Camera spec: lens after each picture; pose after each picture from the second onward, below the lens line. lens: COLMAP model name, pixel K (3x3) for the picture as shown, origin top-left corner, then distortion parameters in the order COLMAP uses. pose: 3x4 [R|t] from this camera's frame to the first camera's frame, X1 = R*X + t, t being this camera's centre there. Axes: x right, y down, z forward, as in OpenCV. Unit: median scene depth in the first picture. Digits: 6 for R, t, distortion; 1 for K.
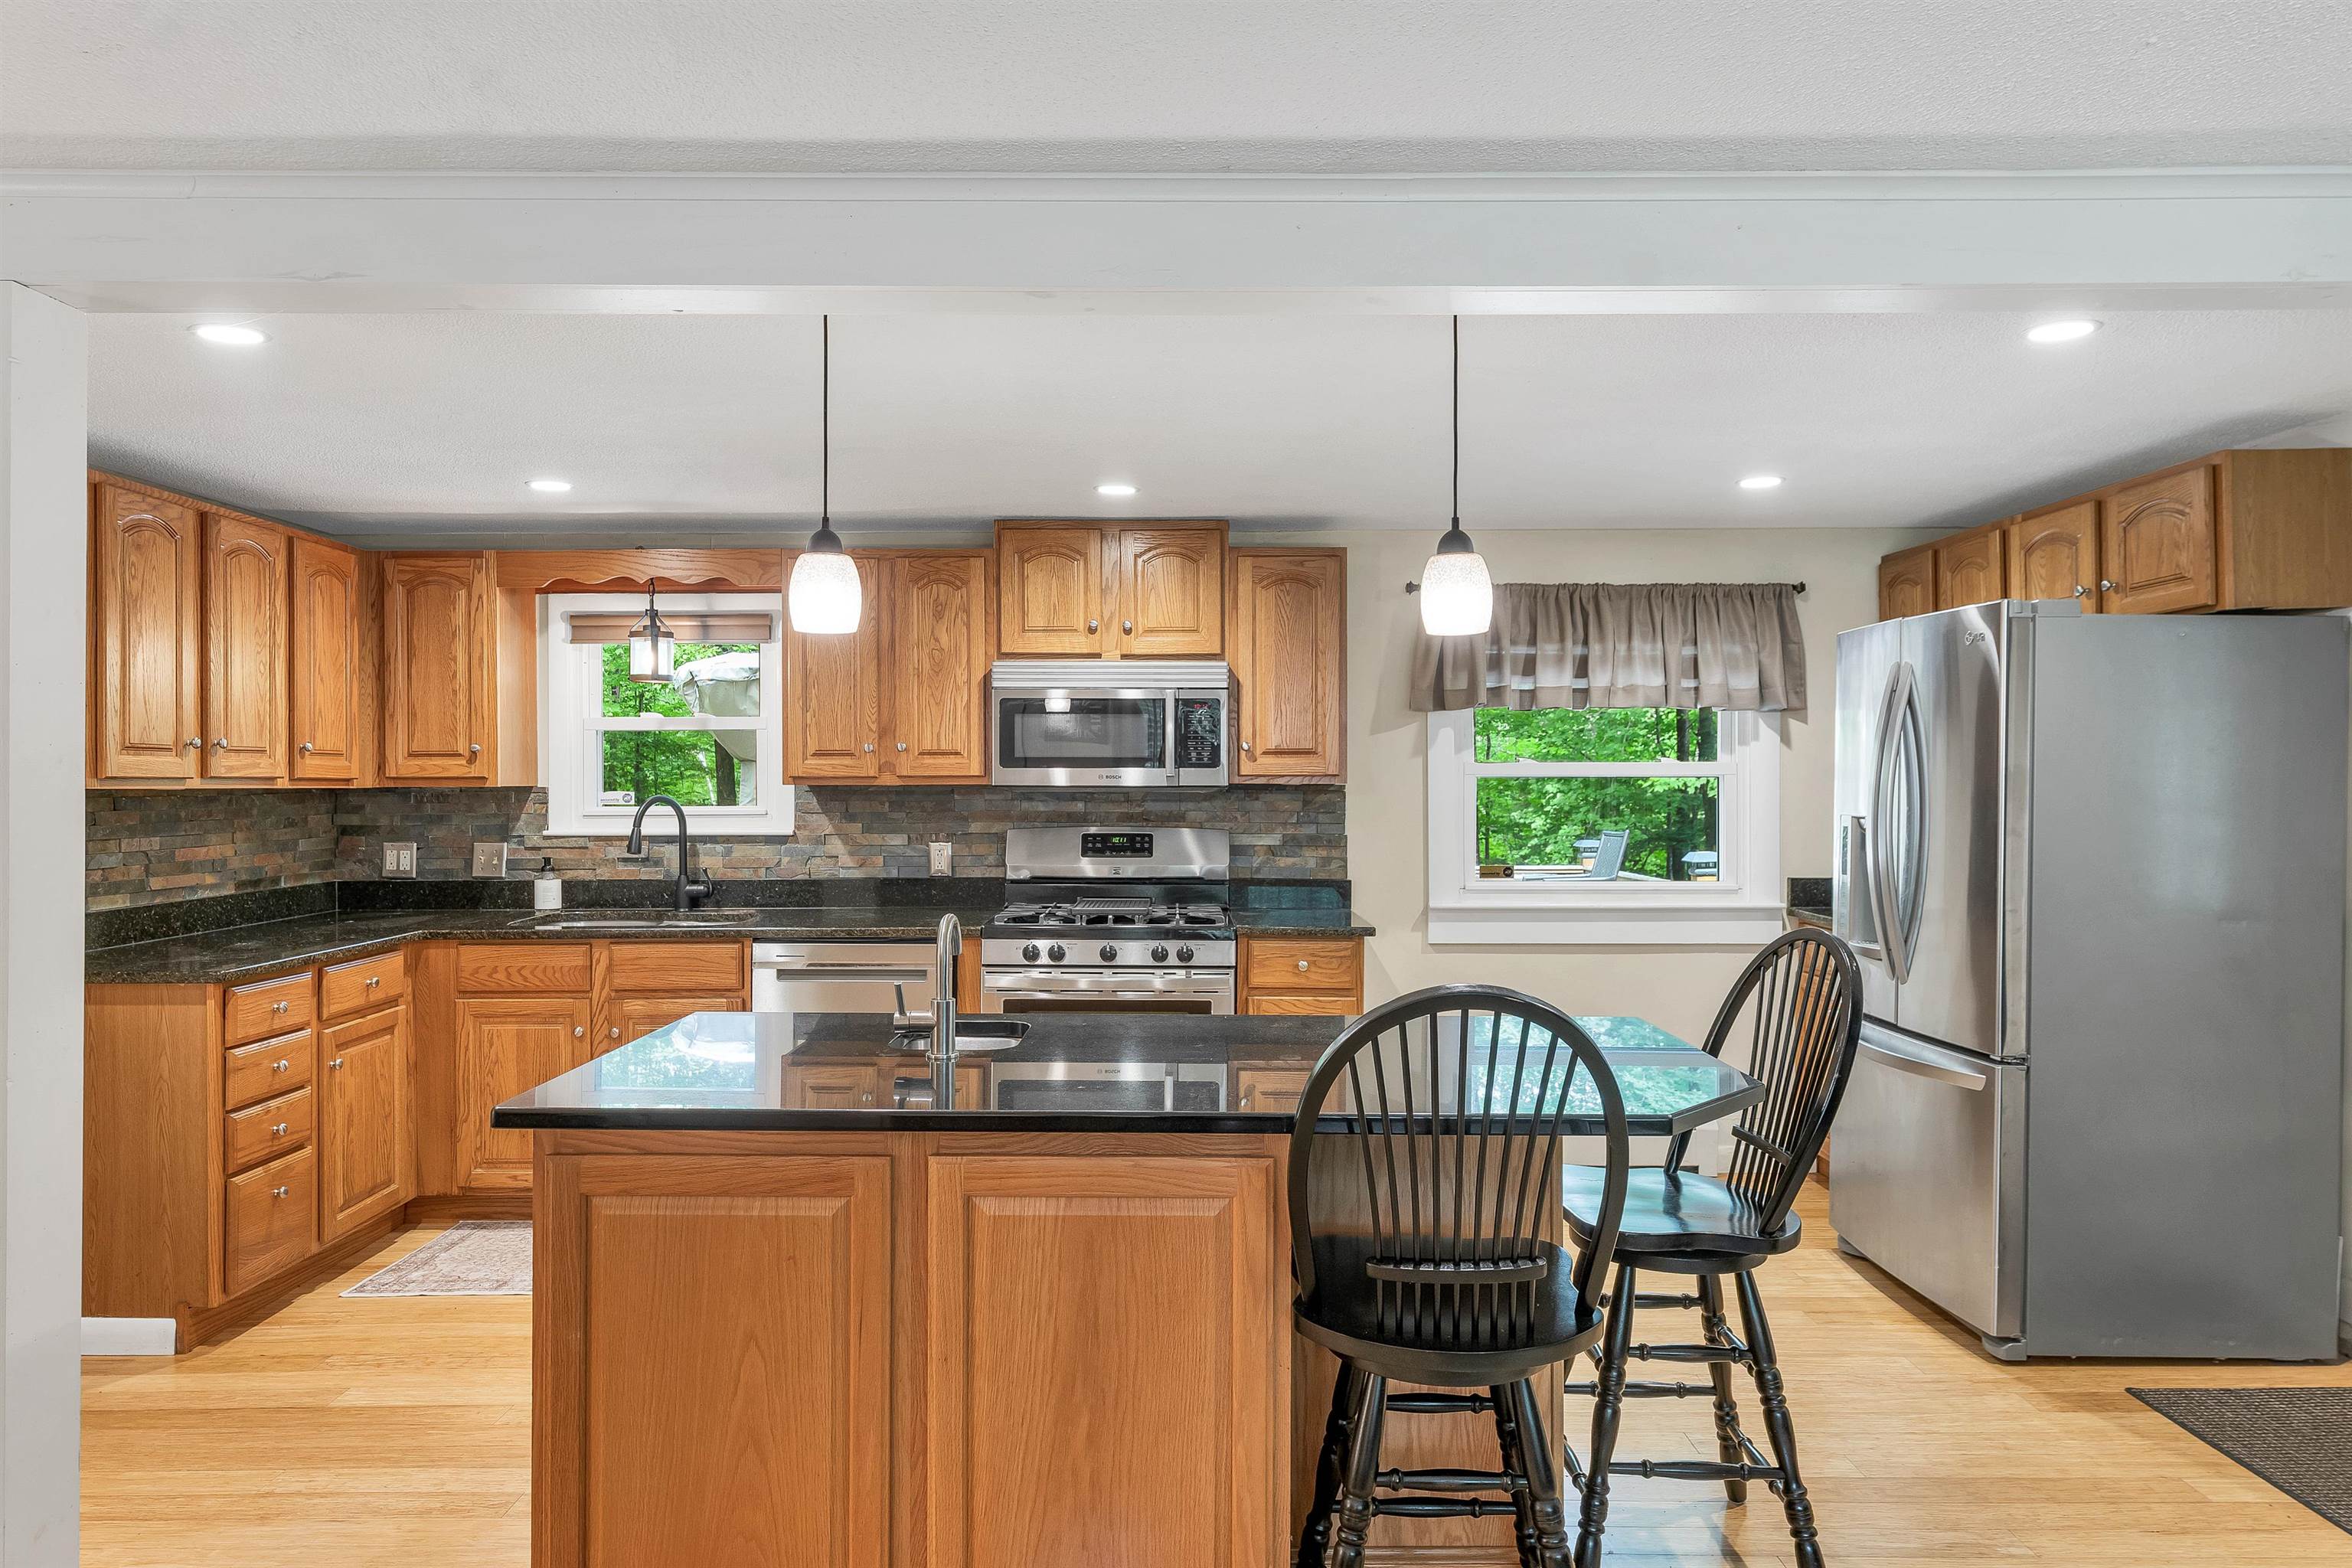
lens RADIAL K [[1439.7, 0, 1173.1], [0, 1439.7, 781.9], [0, 0, 1]] dist [0.001824, -0.000181]
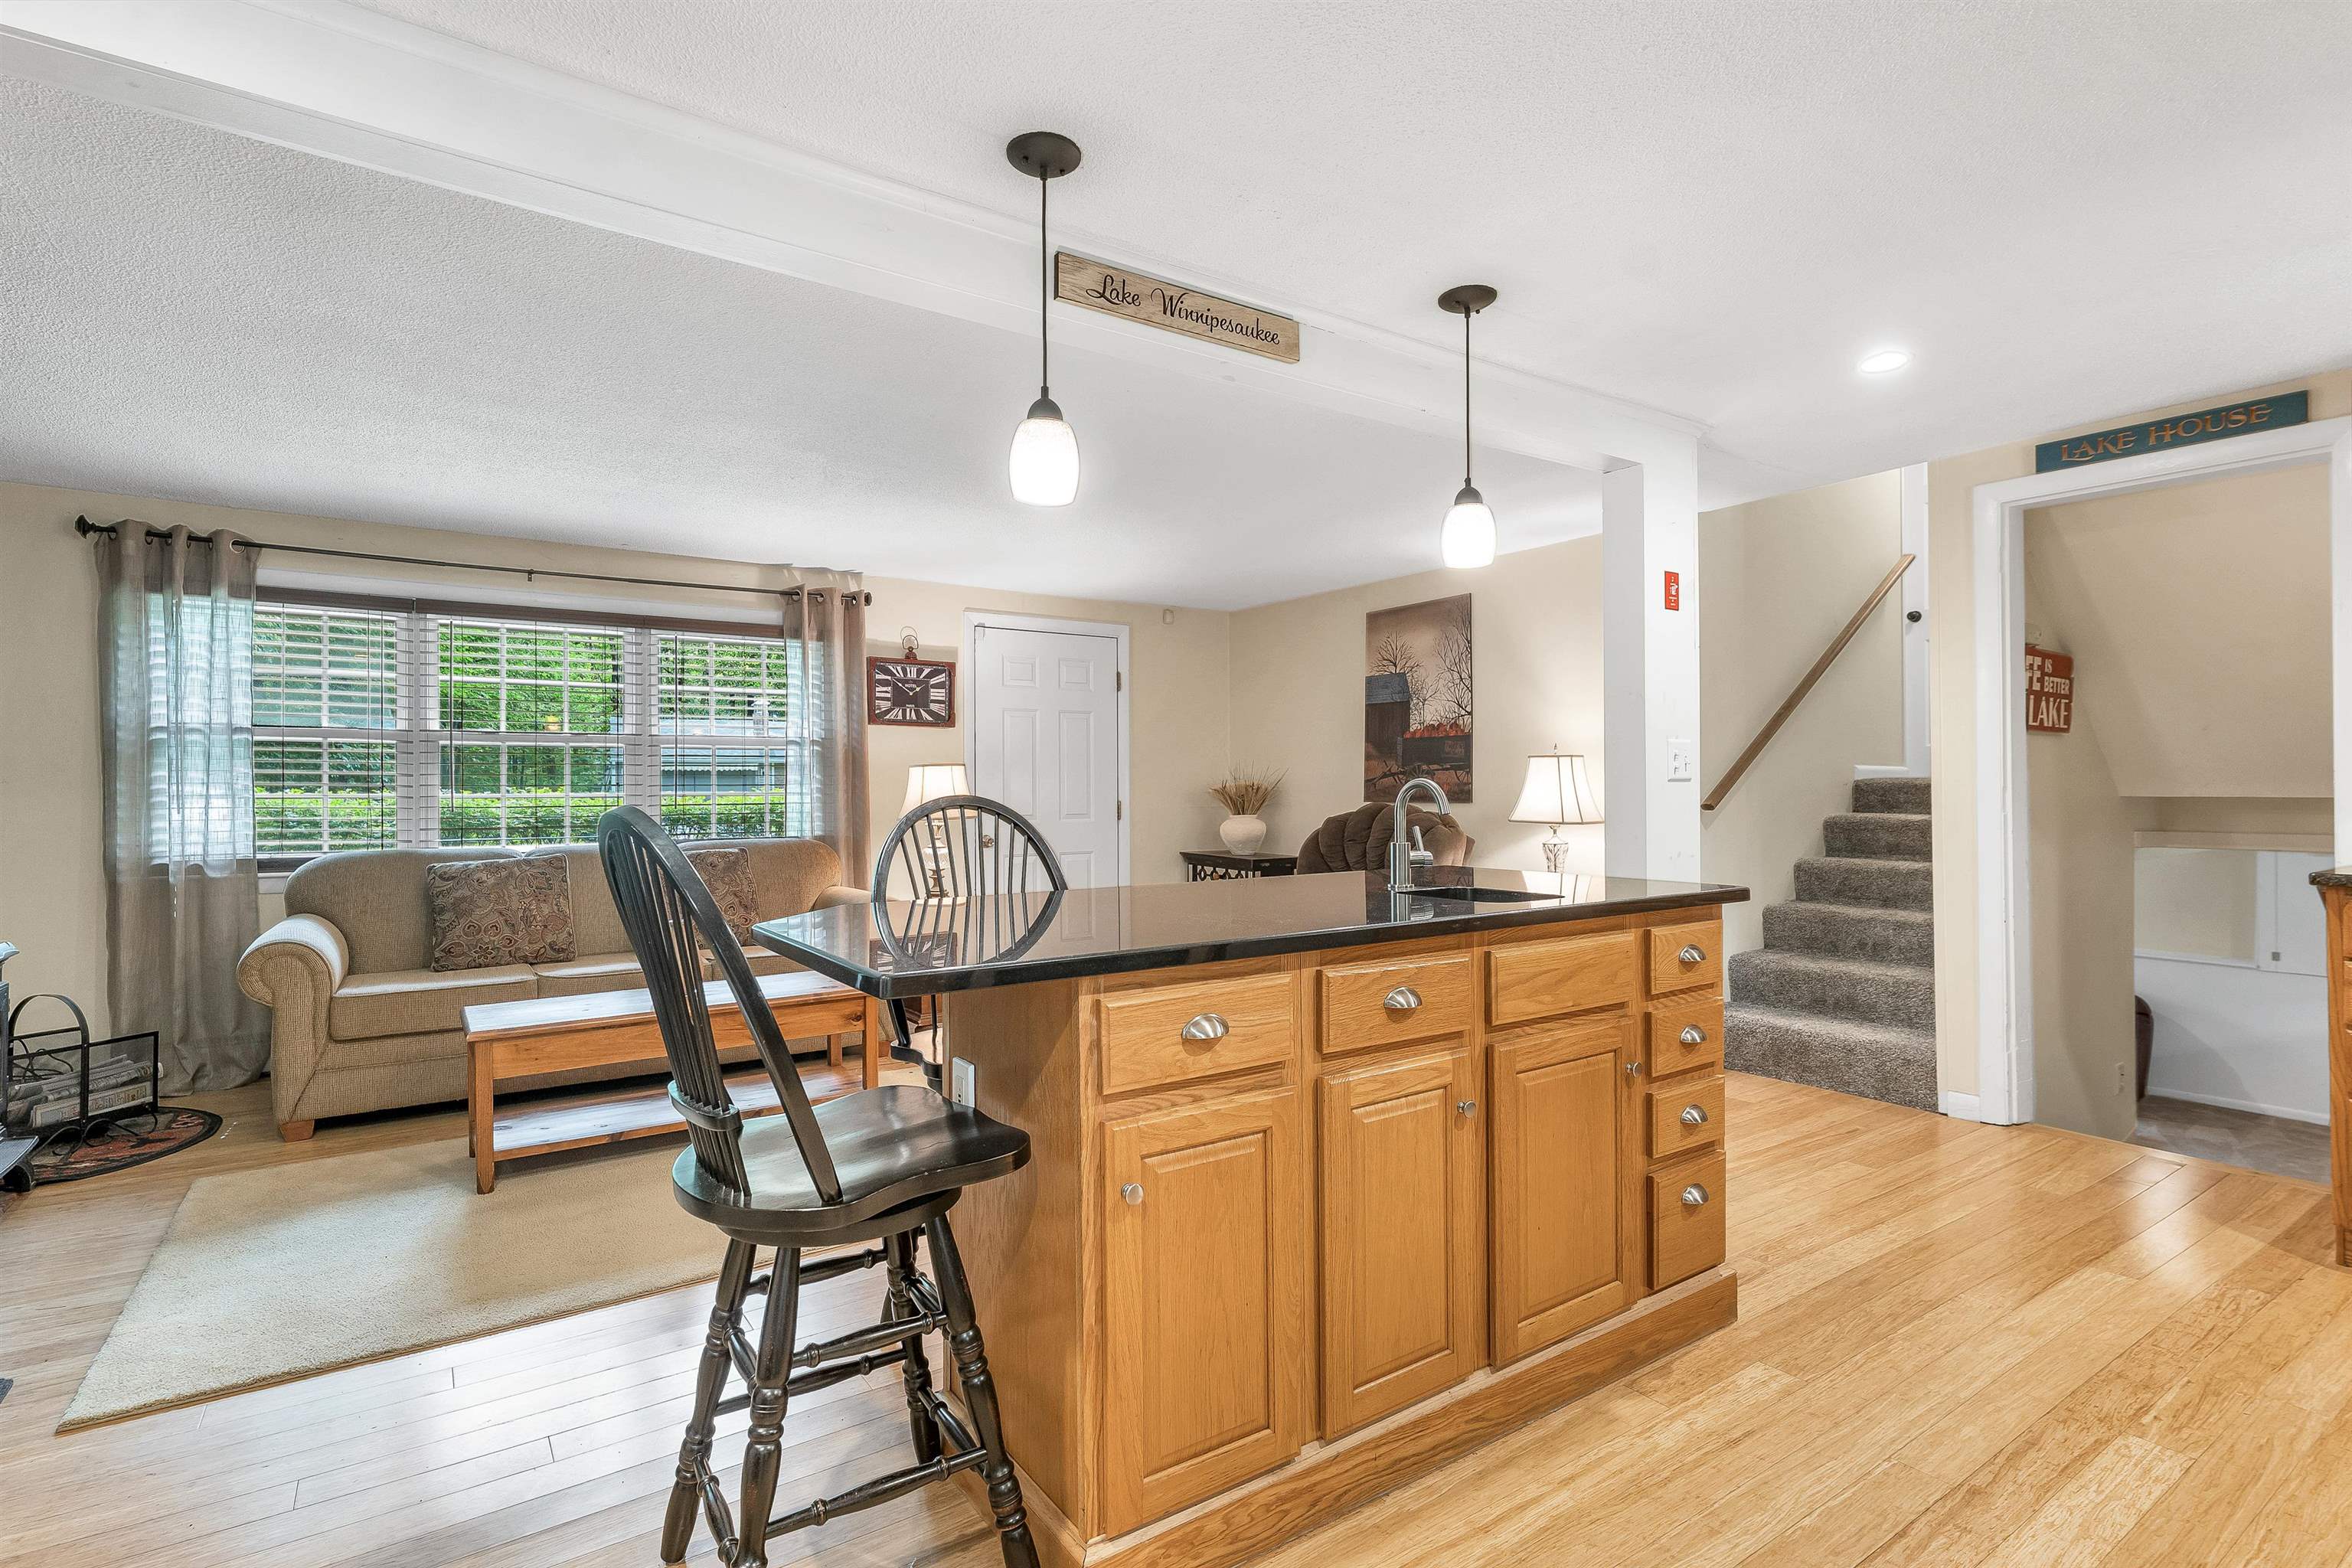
lens RADIAL K [[1124.9, 0, 1171.3], [0, 1124.9, 785.2], [0, 0, 1]] dist [0.004931, -0.000275]
pose [[-0.826625, 0.001898, -0.562750, 0.293778], [0.004727, 0.999982, -0.003571, 0.052114], [0.562733, -0.005612, -0.826619, 0.877303]]
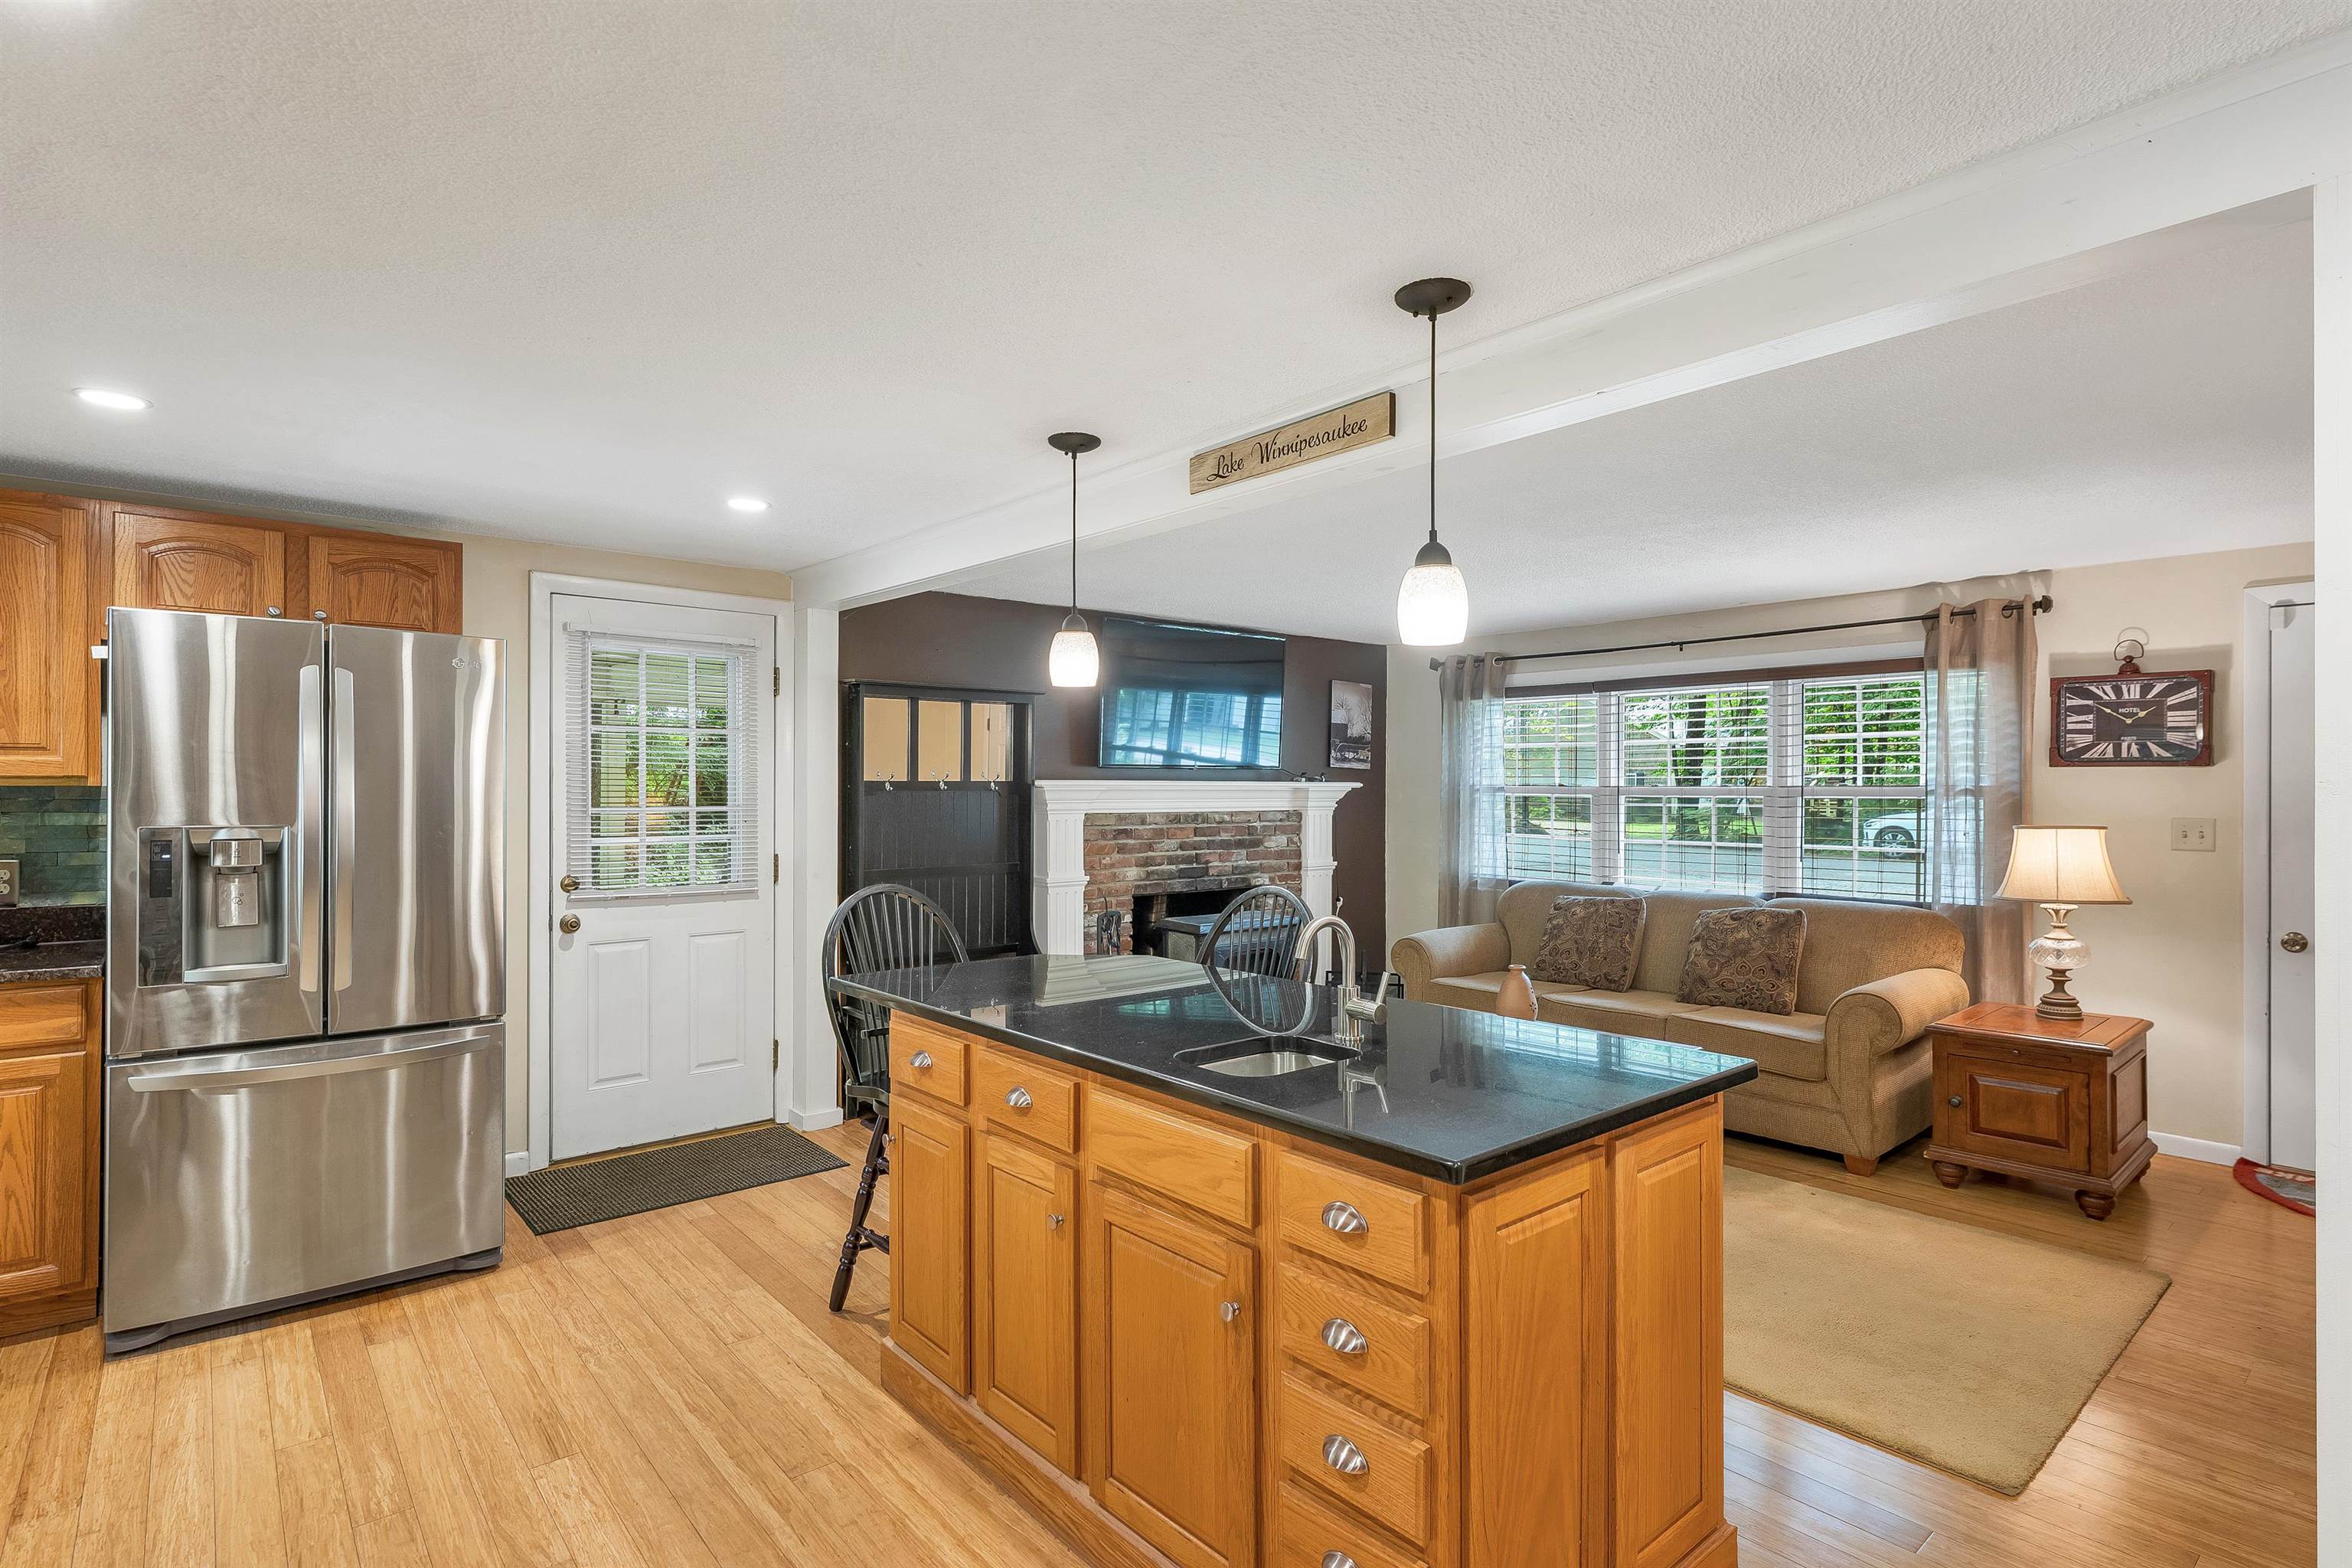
lens RADIAL K [[1150.5, 0, 1167.6], [0, 1150.5, 792.7], [0, 0, 1]] dist [0.000210, -0.000501]
pose [[-0.647860, -0.004247, 0.761747, -0.379087], [-0.001935, 0.999990, 0.003930, -0.001002], [-0.761757, 0.001072, -0.647862, 0.860088]]
